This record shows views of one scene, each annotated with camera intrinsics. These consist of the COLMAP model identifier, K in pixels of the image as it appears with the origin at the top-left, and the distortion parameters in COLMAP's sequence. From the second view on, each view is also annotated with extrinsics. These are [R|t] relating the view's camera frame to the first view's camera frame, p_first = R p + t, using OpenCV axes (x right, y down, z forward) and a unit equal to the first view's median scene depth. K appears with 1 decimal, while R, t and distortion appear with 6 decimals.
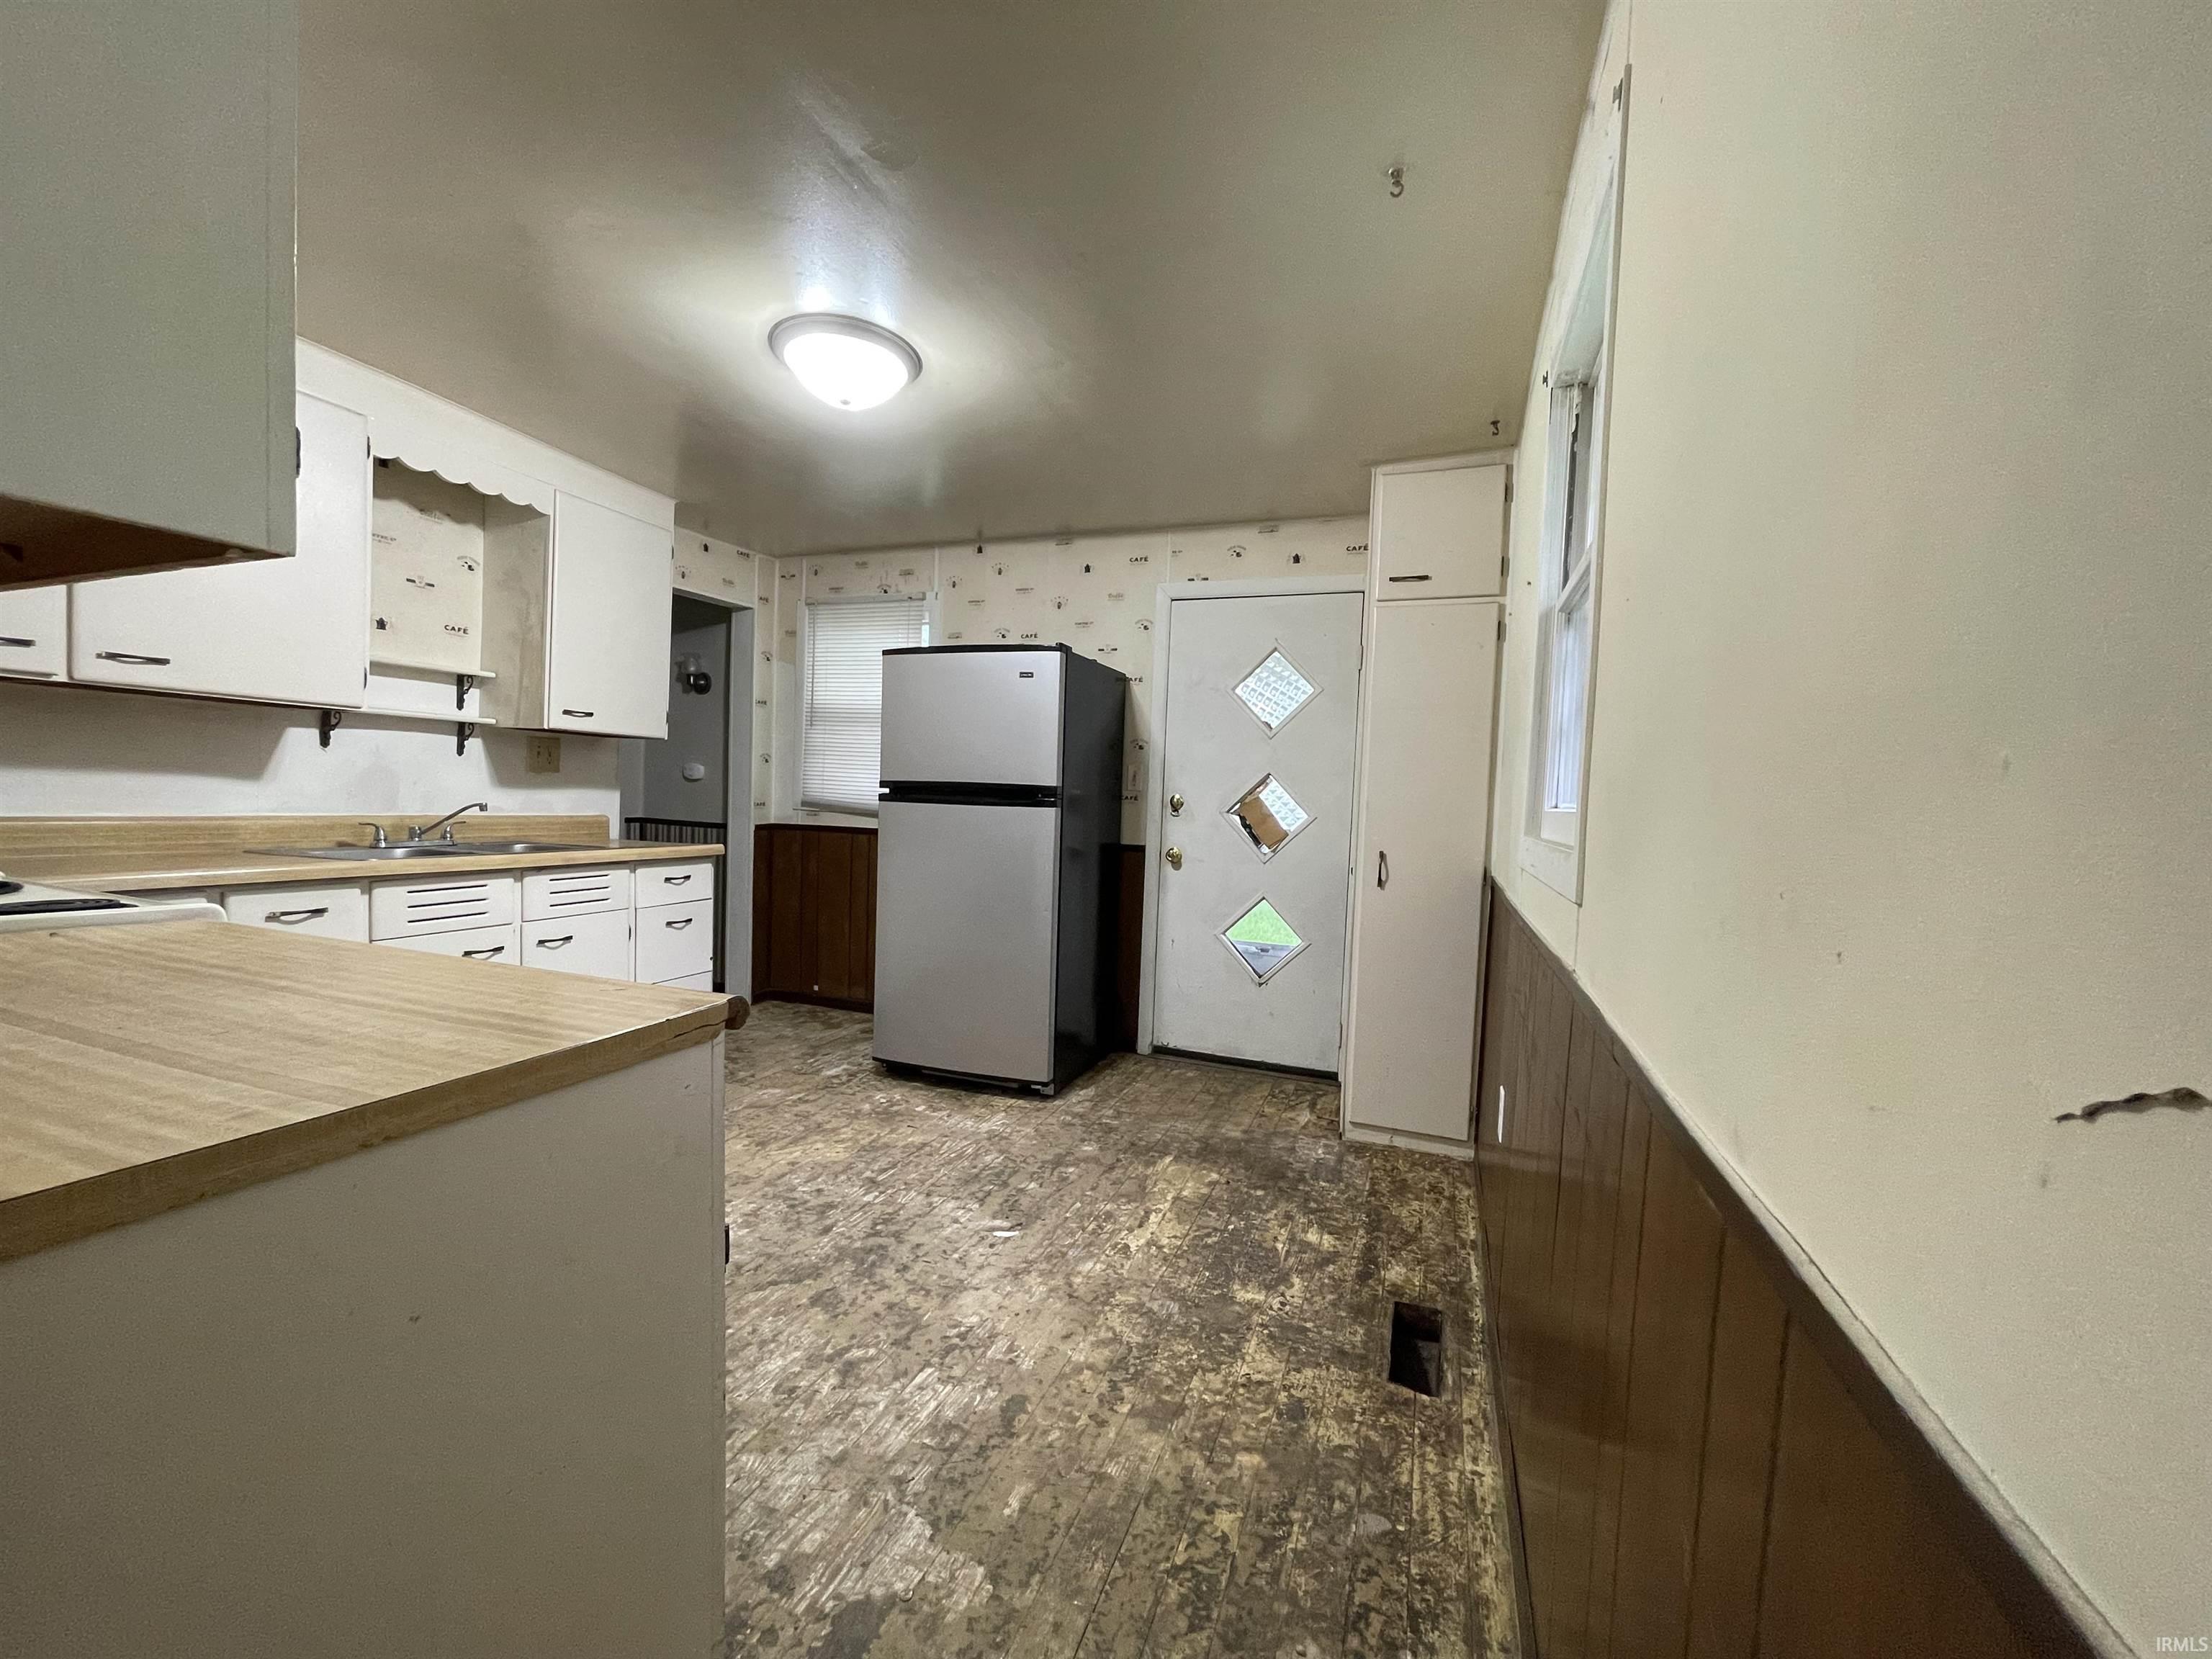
lens RADIAL K [[885.8, 0, 1106.2], [0, 885.8, 835.0], [0, 0, 1]] dist [0.003499, 0.000393]
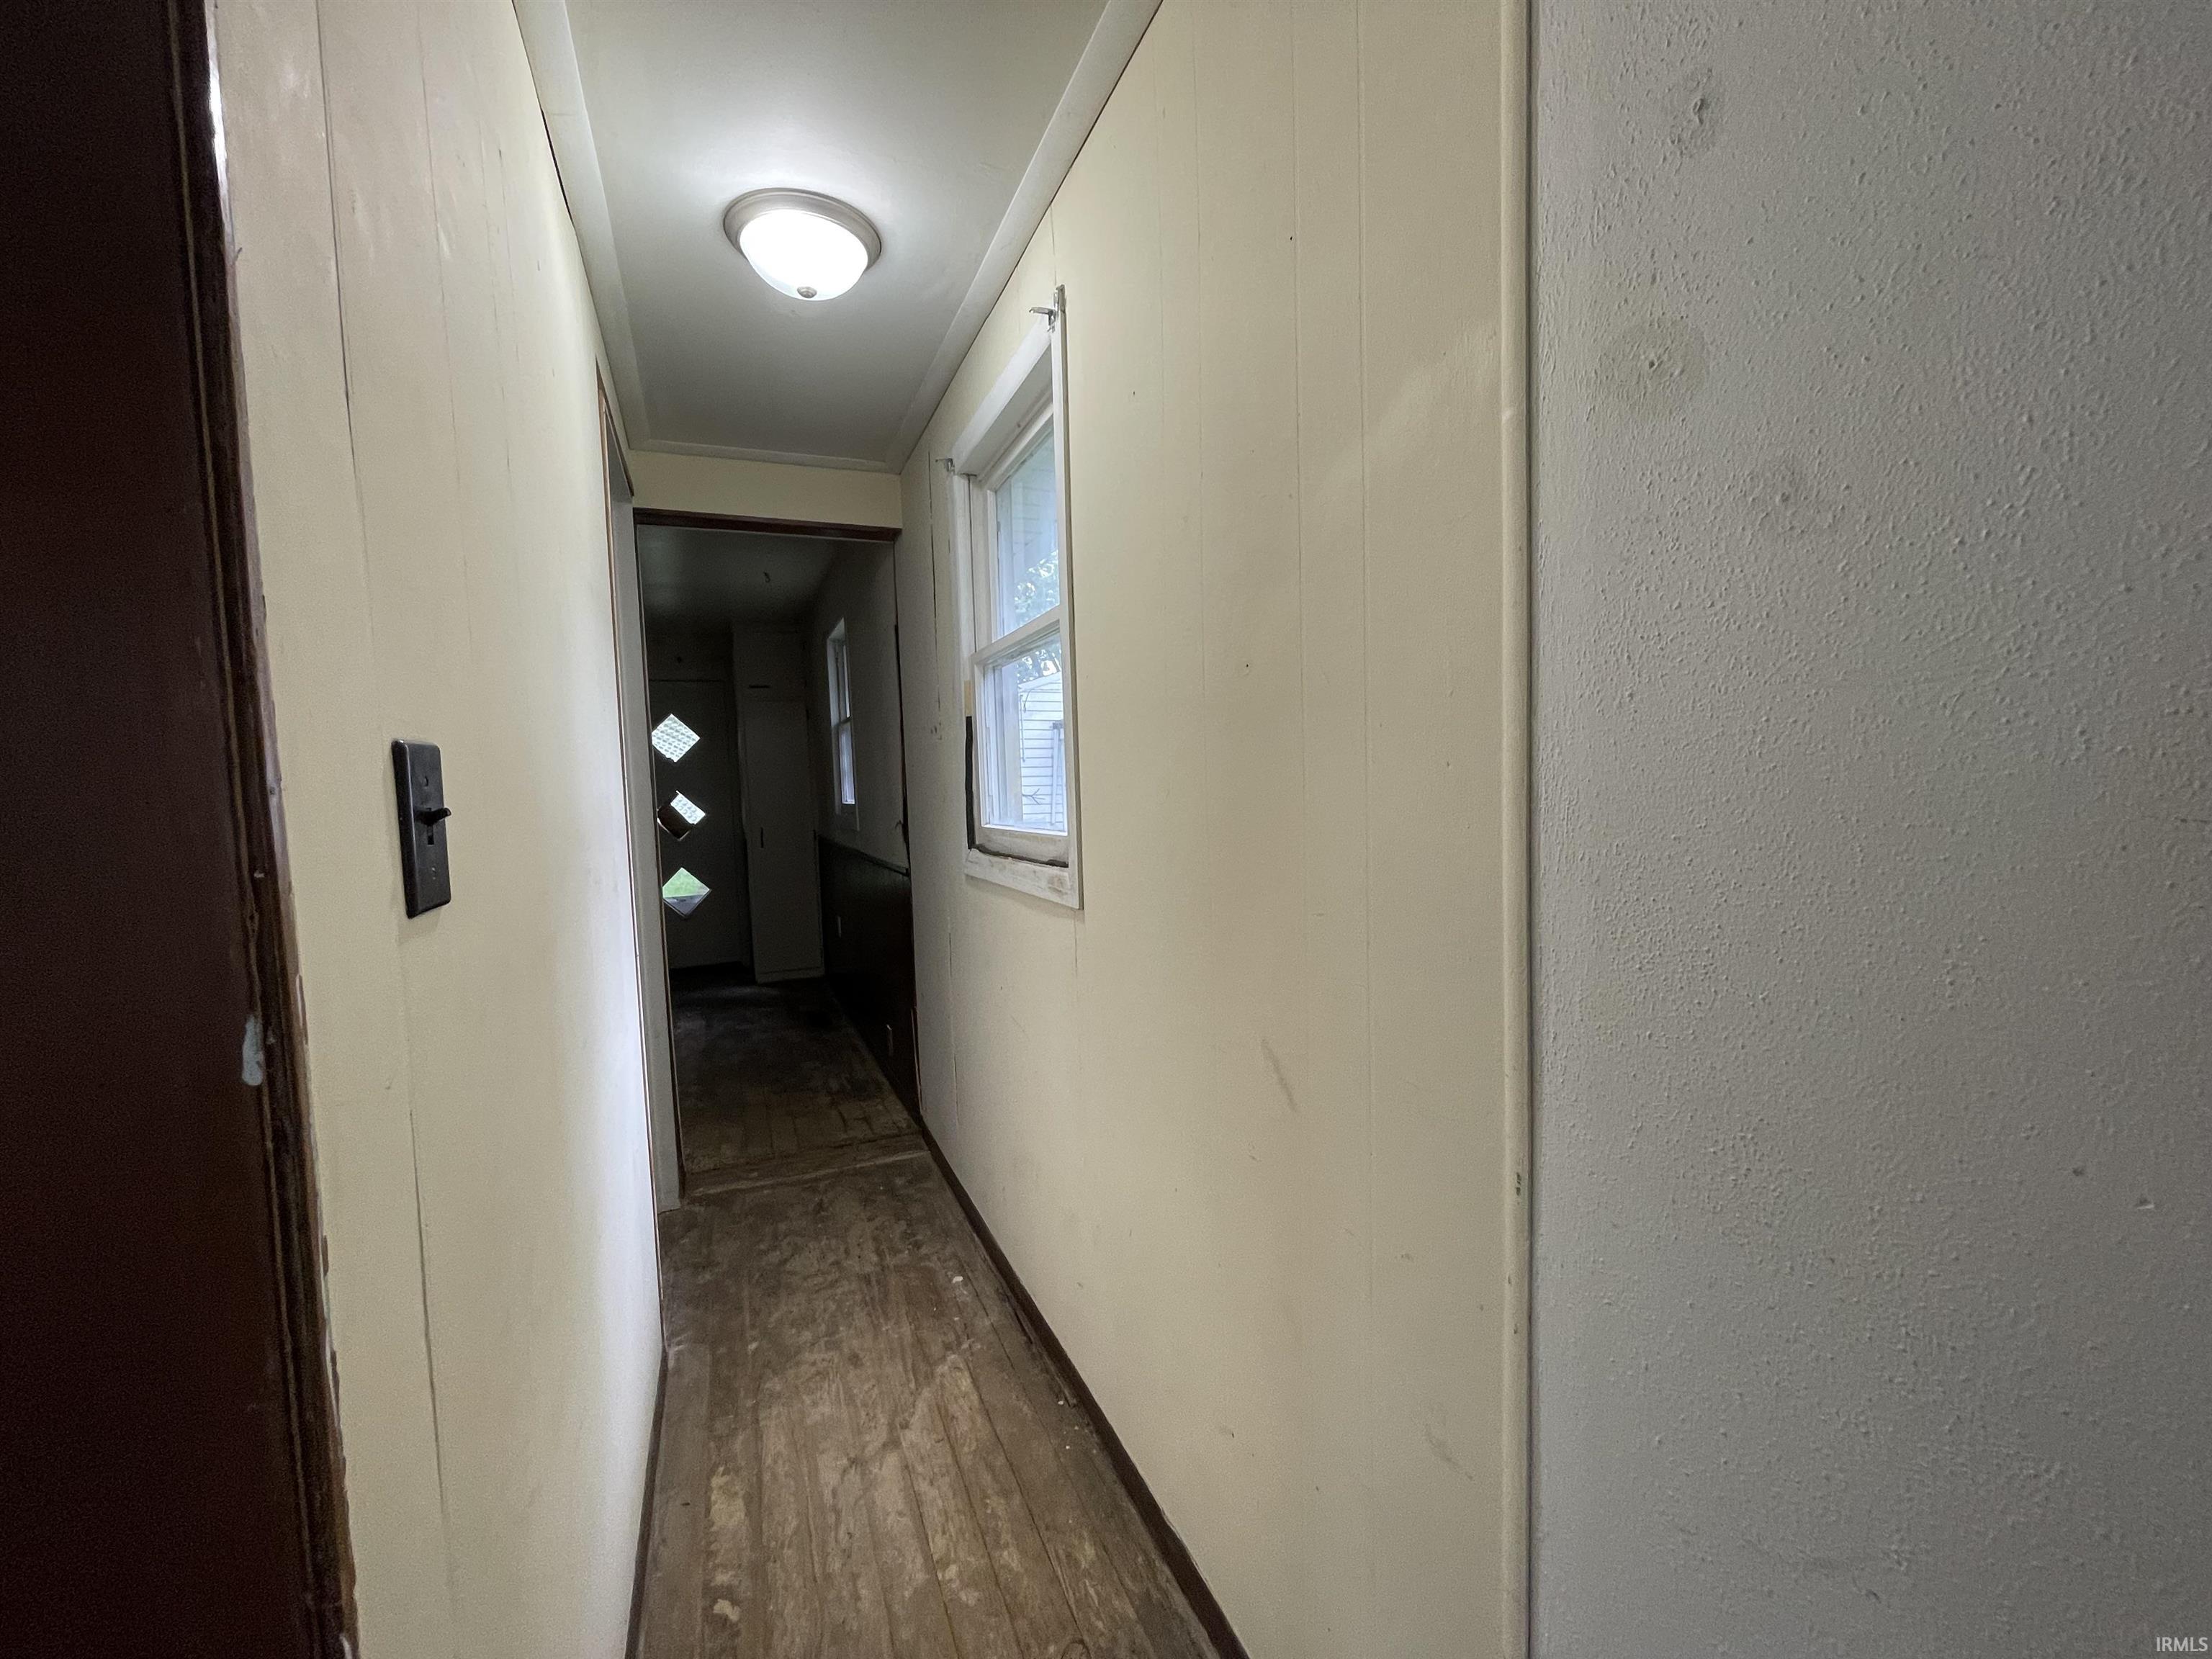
lens RADIAL K [[885.8, 0, 1106.2], [0, 885.8, 835.0], [0, 0, 1]] dist [0.003499, 0.000393]
pose [[0.714261, -0.104148, 0.692087, -0.623279], [0.093688, 0.994194, 0.052921, 0.000281], [-0.693580, 0.027040, 0.719872, -1.145450]]
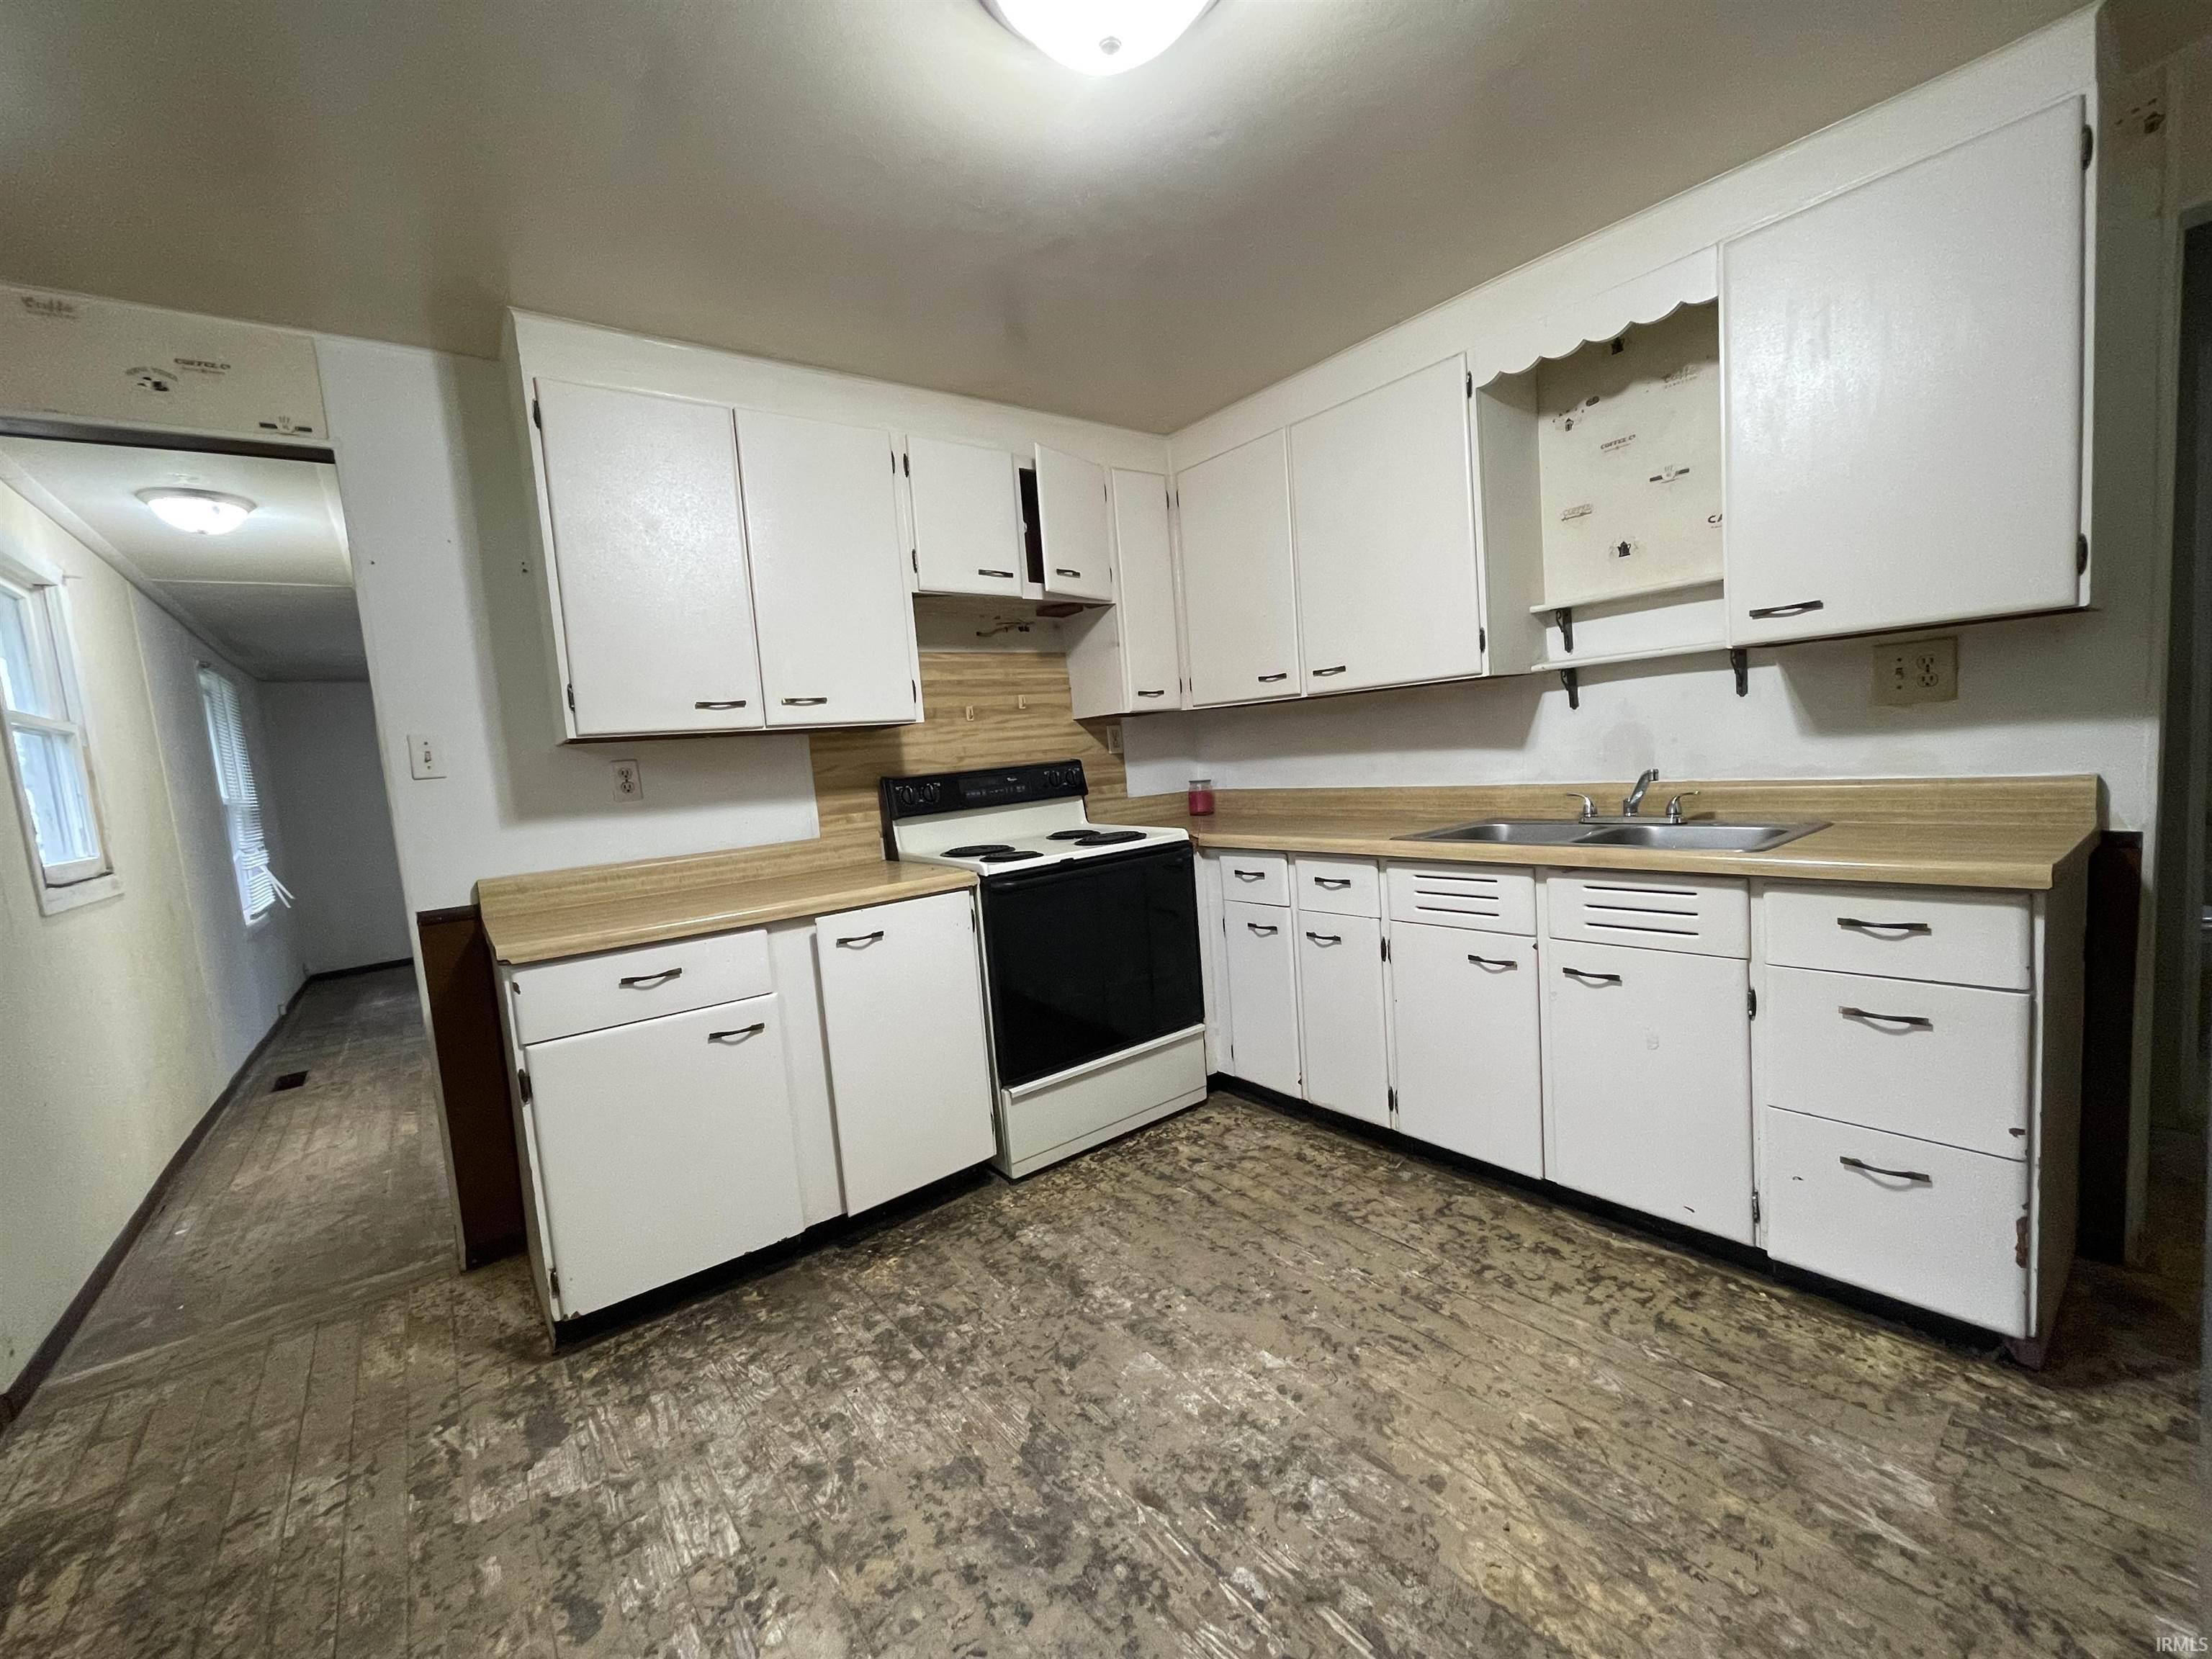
lens RADIAL K [[885.8, 0, 1106.2], [0, 885.8, 835.0], [0, 0, 1]] dist [0.003499, 0.000393]
pose [[-0.521341, 0.085594, -0.849045, 0.190164], [0.023990, 0.996034, 0.085682, -0.071931], [0.853011, 0.024301, -0.521326, 1.293536]]
